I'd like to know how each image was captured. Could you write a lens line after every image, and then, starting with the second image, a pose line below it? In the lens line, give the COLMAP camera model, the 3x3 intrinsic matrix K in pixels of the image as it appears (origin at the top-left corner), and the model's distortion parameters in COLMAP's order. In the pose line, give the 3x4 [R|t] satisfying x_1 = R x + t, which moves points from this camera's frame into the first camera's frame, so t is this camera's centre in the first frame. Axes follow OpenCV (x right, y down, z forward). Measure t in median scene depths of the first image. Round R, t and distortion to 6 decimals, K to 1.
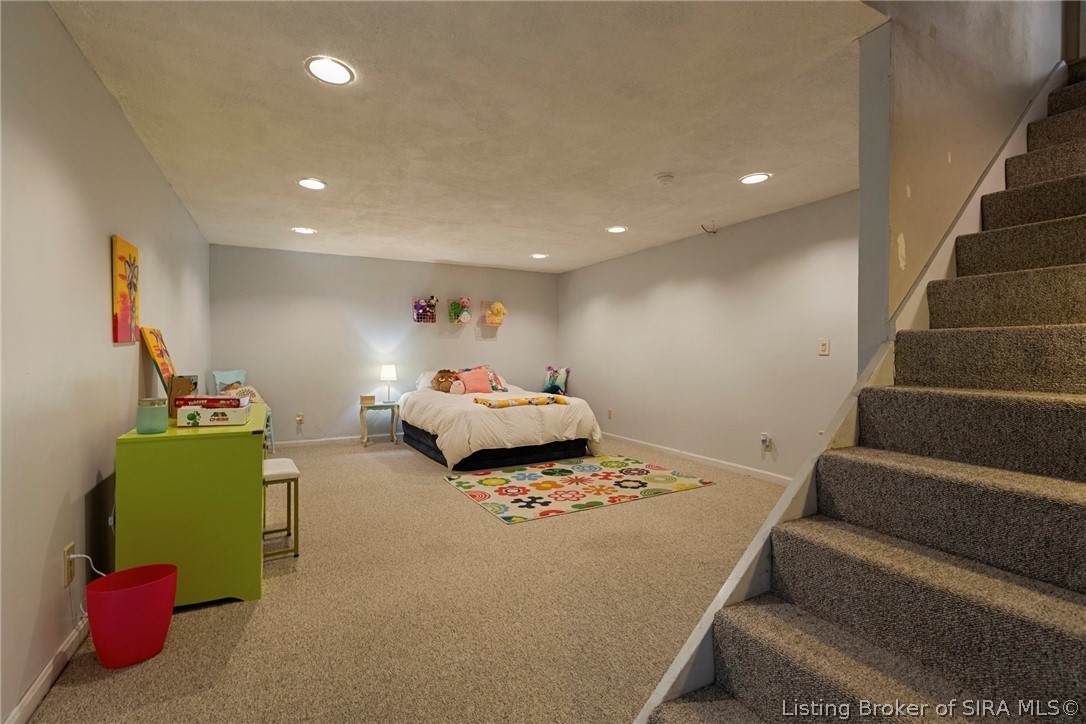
lens RADIAL K [[483.1, 0, 538.2], [0, 483.1, 357.5], [0, 0, 1]] dist [0.001651, 0.000457]
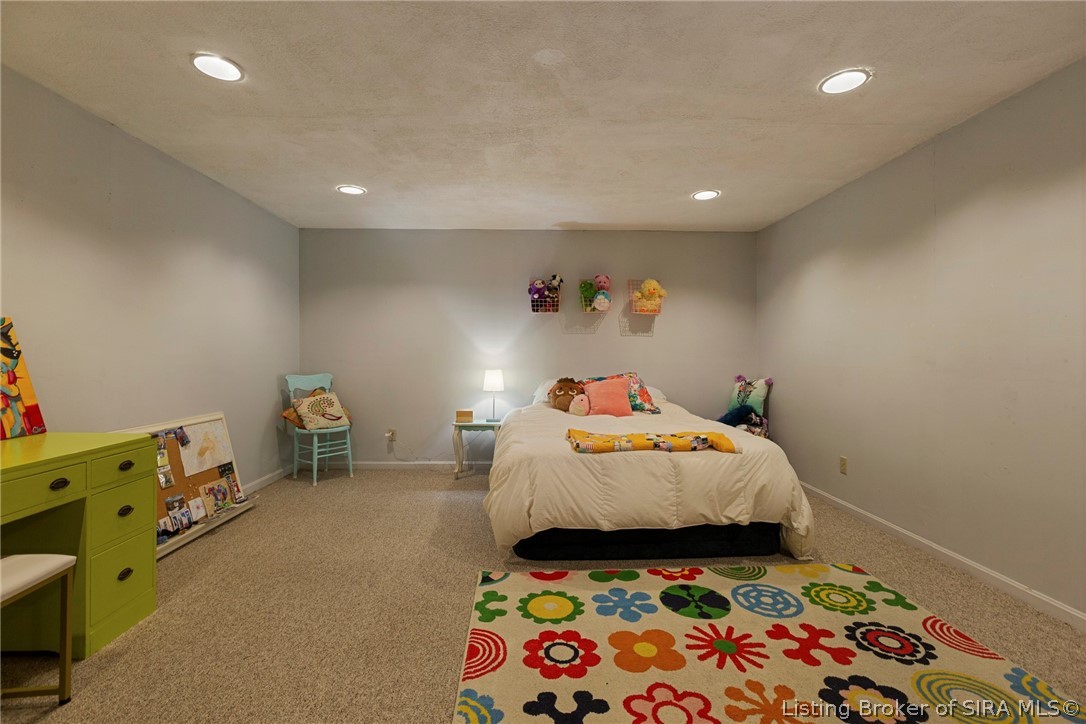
lens RADIAL K [[483.1, 0, 540.6], [0, 483.1, 354.2], [0, 0, 1]] dist [0.001651, 0.000457]
pose [[0.898063, 0.001016, -0.439865, 0.101877], [-0.005472, 0.999946, -0.008863, -0.003527], [0.439832, 0.010366, 0.898020, 0.444809]]
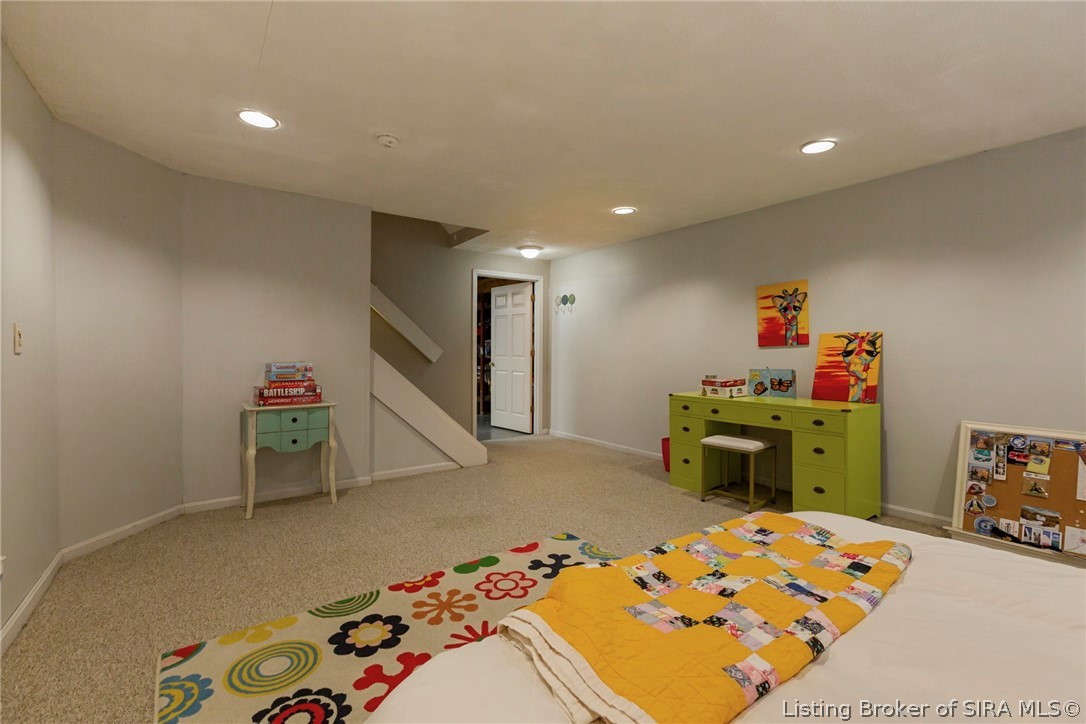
lens RADIAL K [[483.1, 0, 536.3], [0, 483.1, 356.4], [0, 0, 1]] dist [0.001651, 0.000457]
pose [[-0.991401, -0.003730, -0.130802, 0.076725], [-0.006190, 0.999811, 0.018406, -0.010490], [0.130709, 0.019057, -0.991238, 1.198603]]
